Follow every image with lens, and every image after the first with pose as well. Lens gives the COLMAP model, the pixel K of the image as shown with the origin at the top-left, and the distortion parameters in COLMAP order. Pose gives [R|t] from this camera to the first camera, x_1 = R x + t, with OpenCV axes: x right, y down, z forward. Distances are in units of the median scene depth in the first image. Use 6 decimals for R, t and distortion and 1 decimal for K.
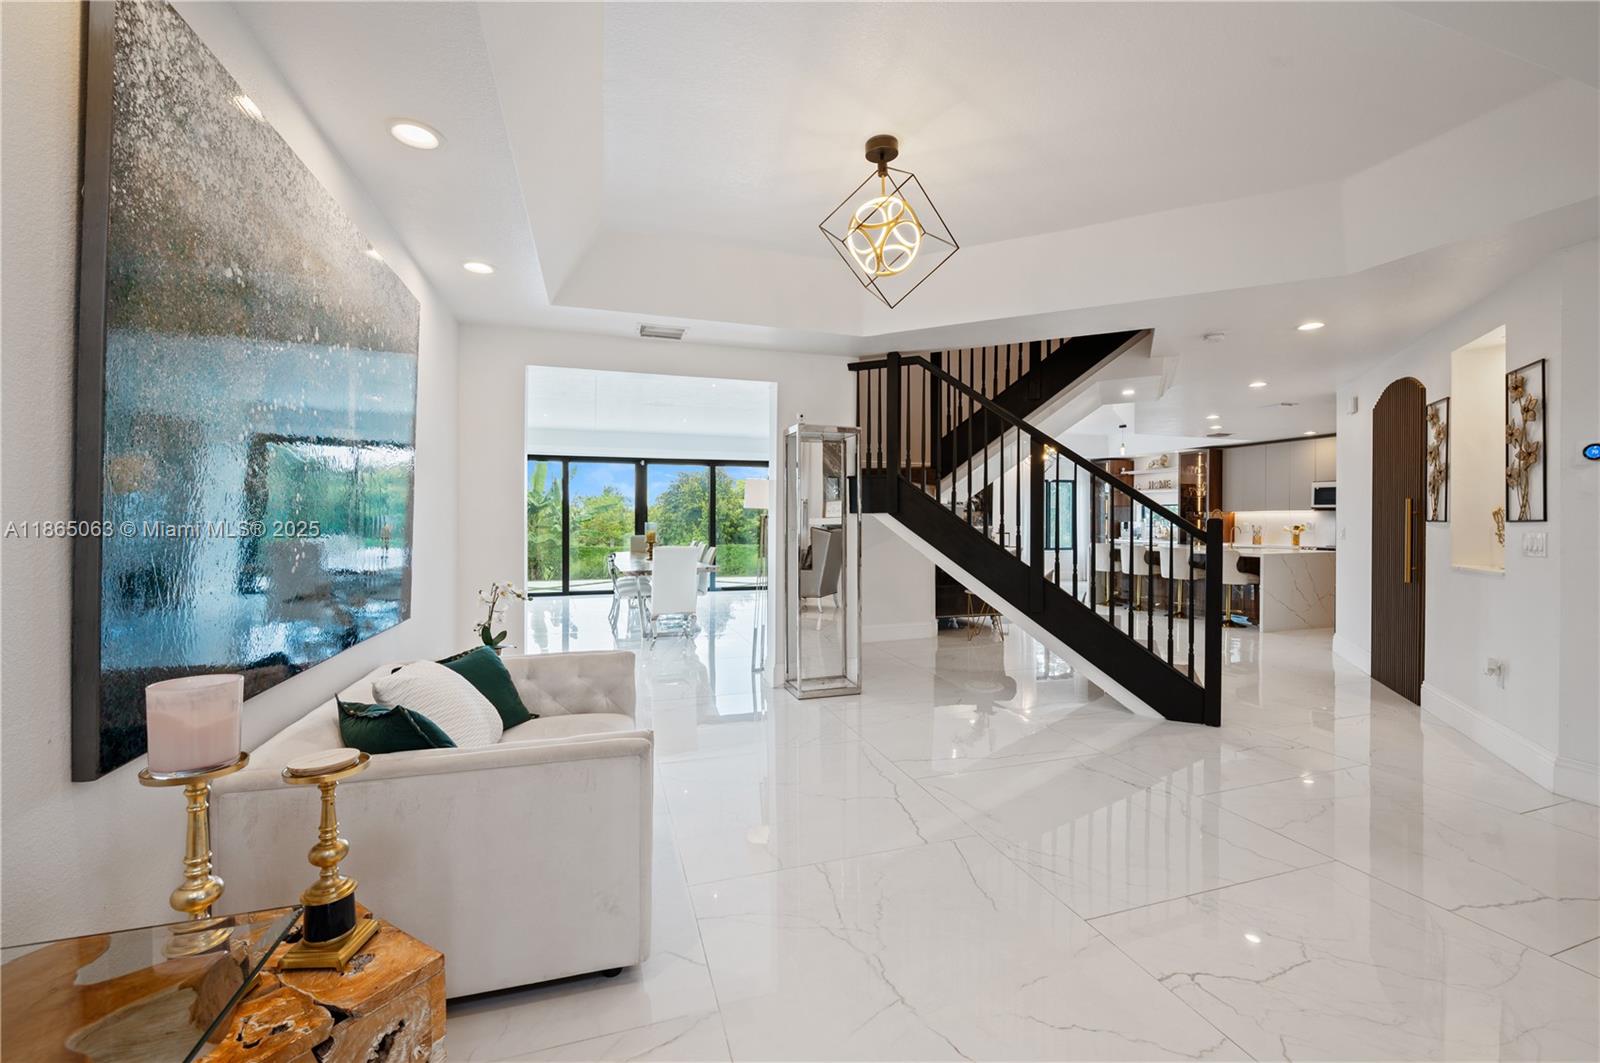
lens RADIAL K [[635.2, 0, 800.9], [0, 635.2, 525.9], [0, 0, 1]] dist [-0.002874, -0.000227]
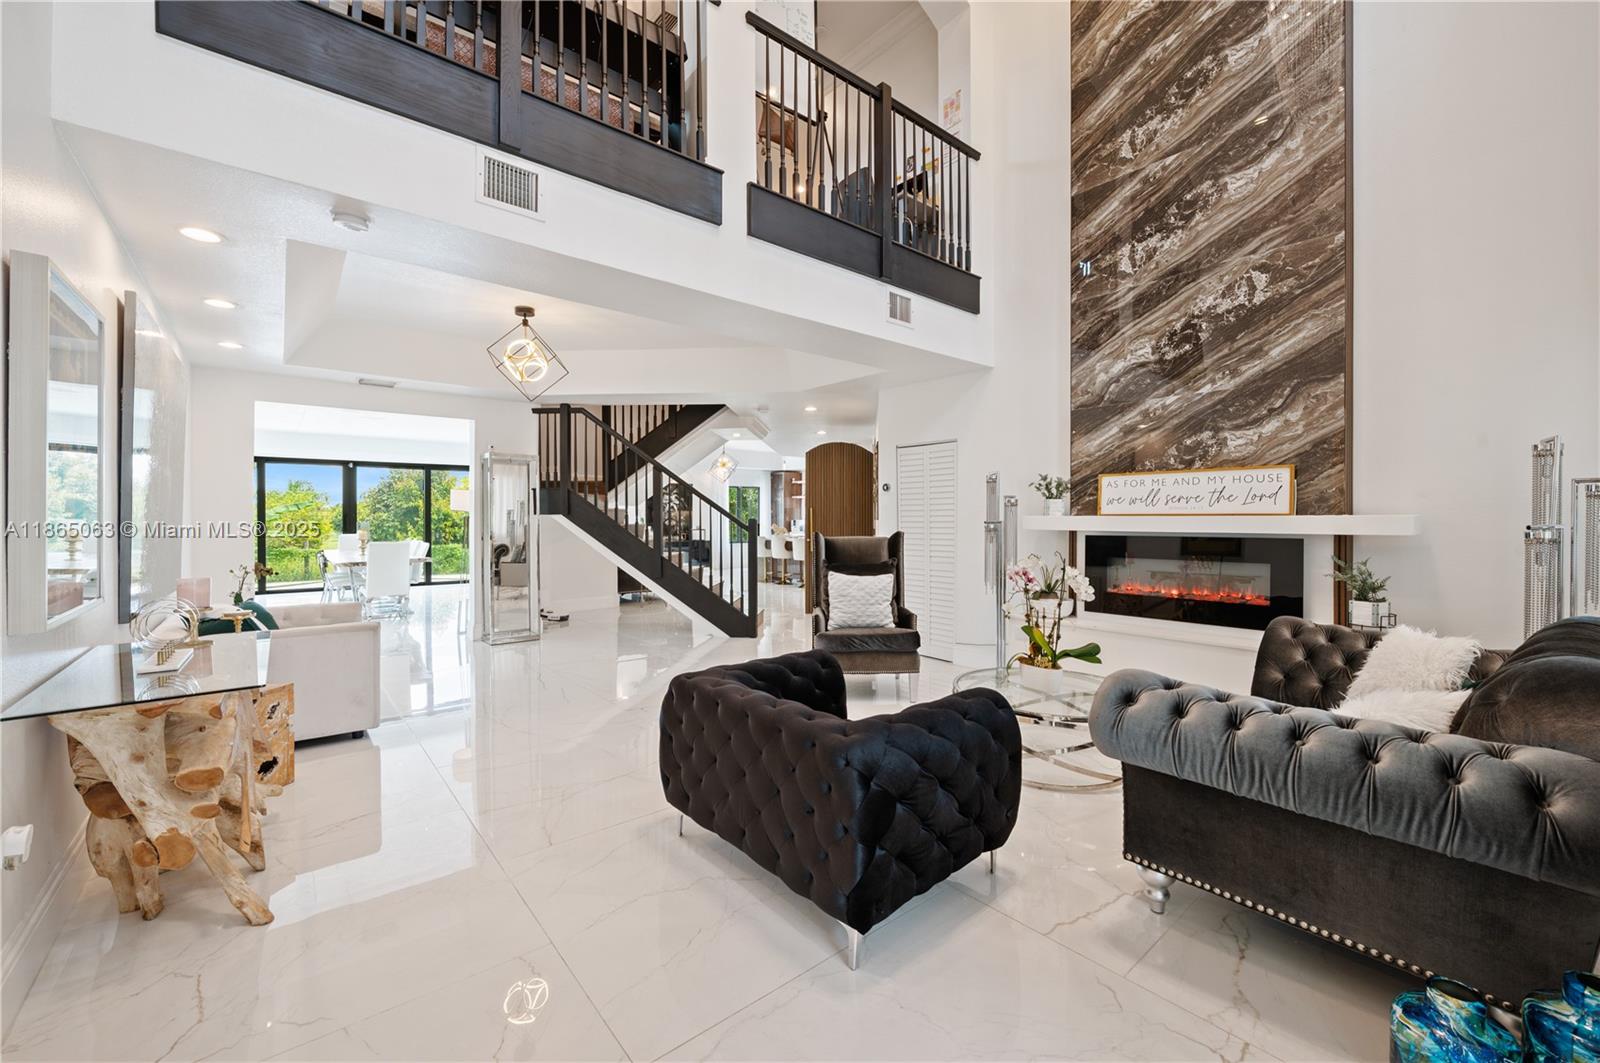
lens RADIAL K [[635.2, 0, 802.7], [0, 635.2, 523.6], [0, 0, 1]] dist [-0.002874, -0.000227]
pose [[0.926451, -0.004341, 0.376391, 0.098308], [0.005217, 0.999986, -0.001309, 0.004946], [-0.376379, 0.003177, 0.926460, -0.523675]]
